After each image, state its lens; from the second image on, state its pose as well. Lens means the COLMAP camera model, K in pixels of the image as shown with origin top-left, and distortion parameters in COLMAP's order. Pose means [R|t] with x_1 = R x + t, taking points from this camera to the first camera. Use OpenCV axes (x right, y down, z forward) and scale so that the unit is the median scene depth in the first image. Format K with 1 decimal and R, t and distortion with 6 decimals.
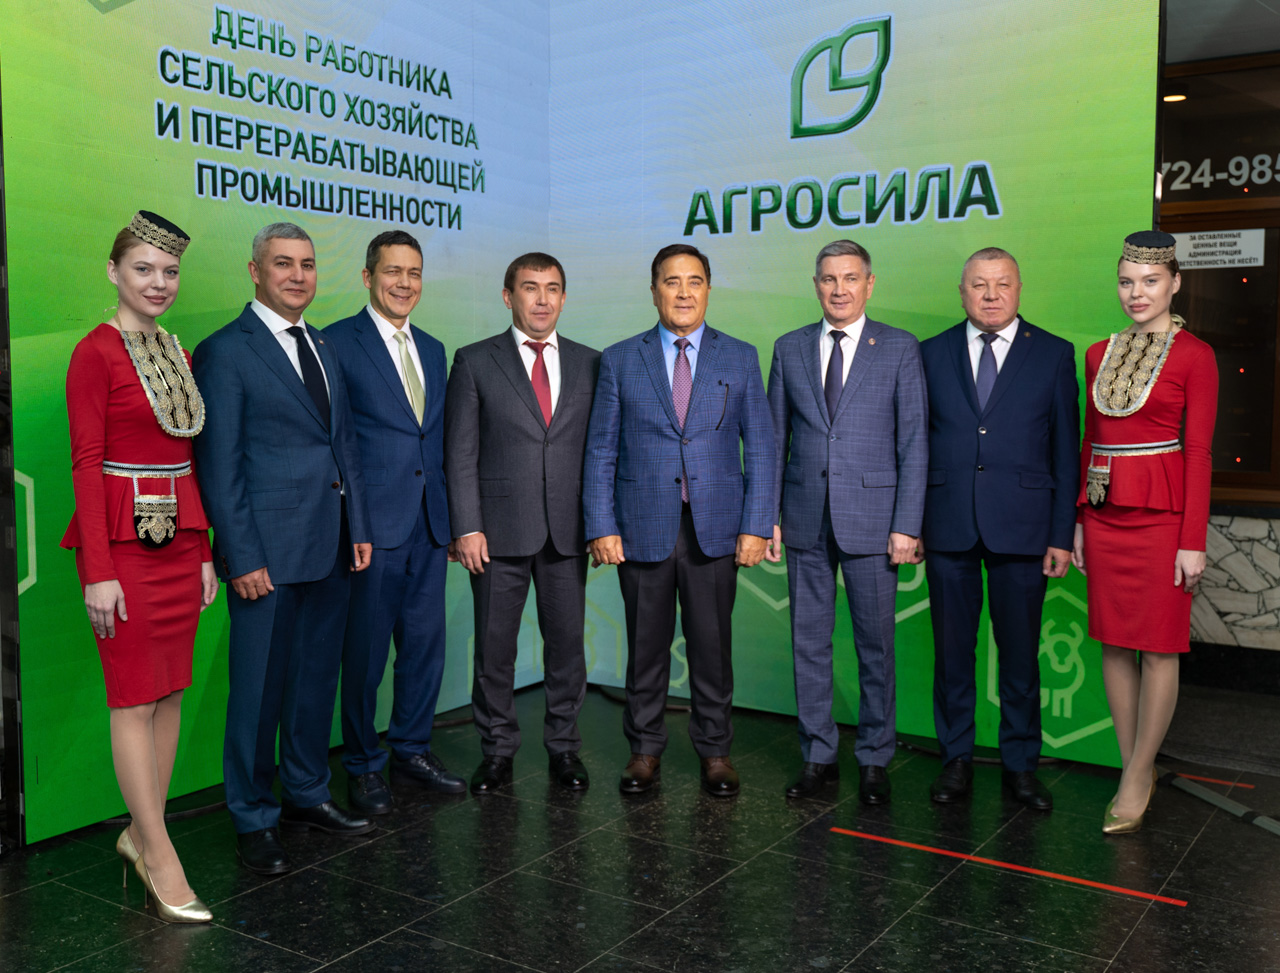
lens RADIAL K [[1268.9, 0, 640.5], [0, 1268.9, 473.3], [0, 0, 1]] dist [-0.007052, 0.006550]
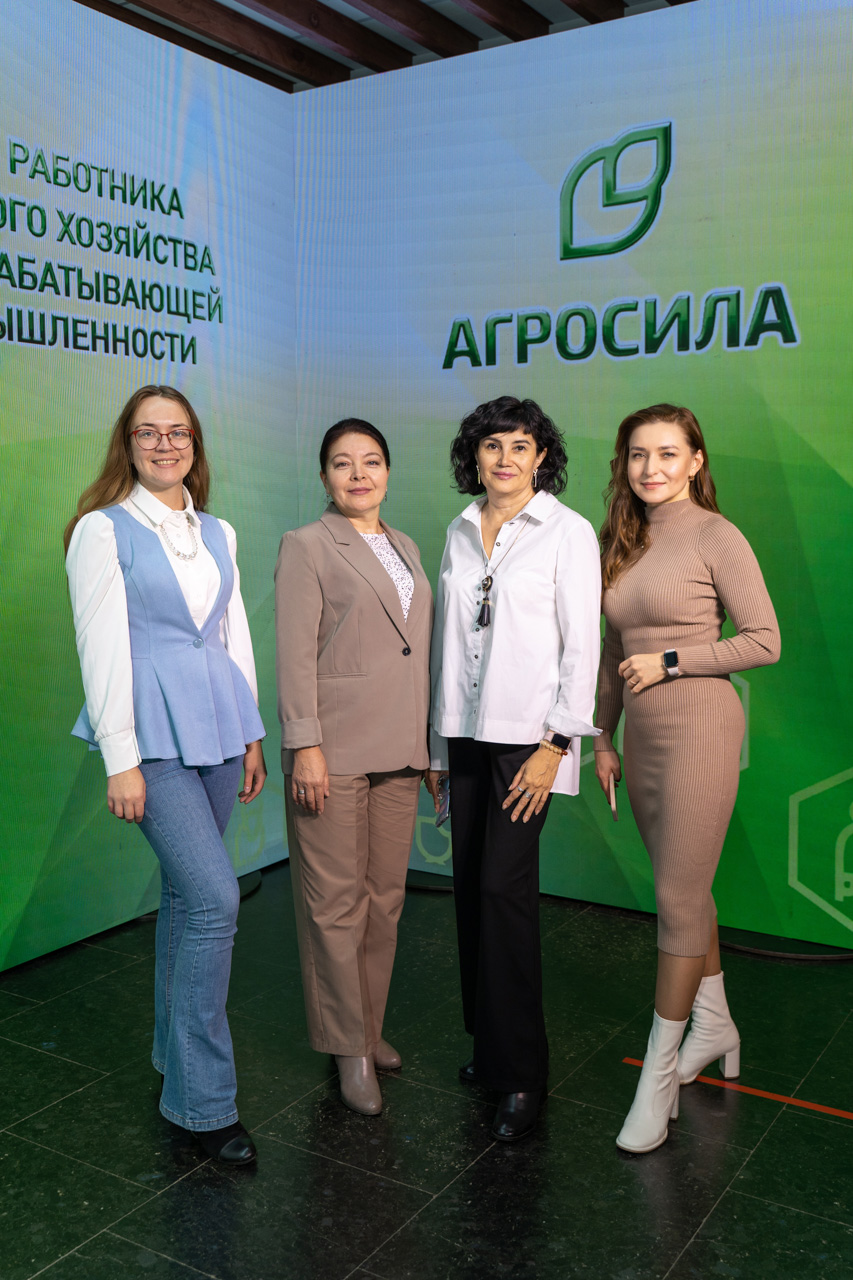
lens RADIAL K [[1215.0, 0, 426.0], [0, 1215.0, 593.0], [0, 0, 1]] dist [0.003894, -0.010531]
pose [[0.999740, -0.010744, 0.020099, 0.003295], [0.010810, 0.999937, -0.003178, -0.028319], [-0.020064, 0.003394, 0.999793, 0.153097]]
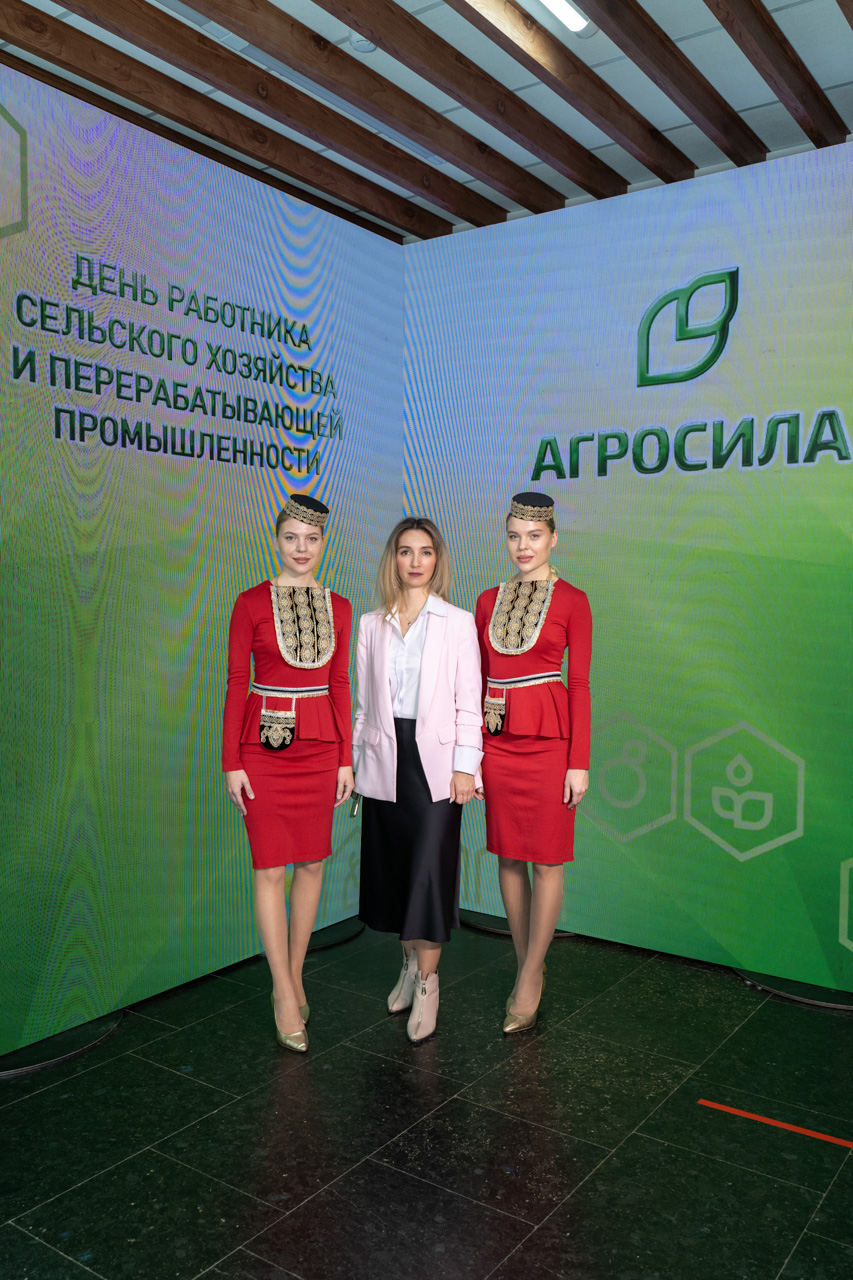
lens RADIAL K [[1024.3, 0, 441.1], [0, 1024.3, 644.3], [0, 0, 1]] dist [-0.000046, -0.008267]
pose [[0.999618, 0.005018, -0.027184, -0.019651], [-0.005796, 0.999573, -0.028635, -0.032595], [0.027028, 0.028781, 0.999220, 0.184602]]
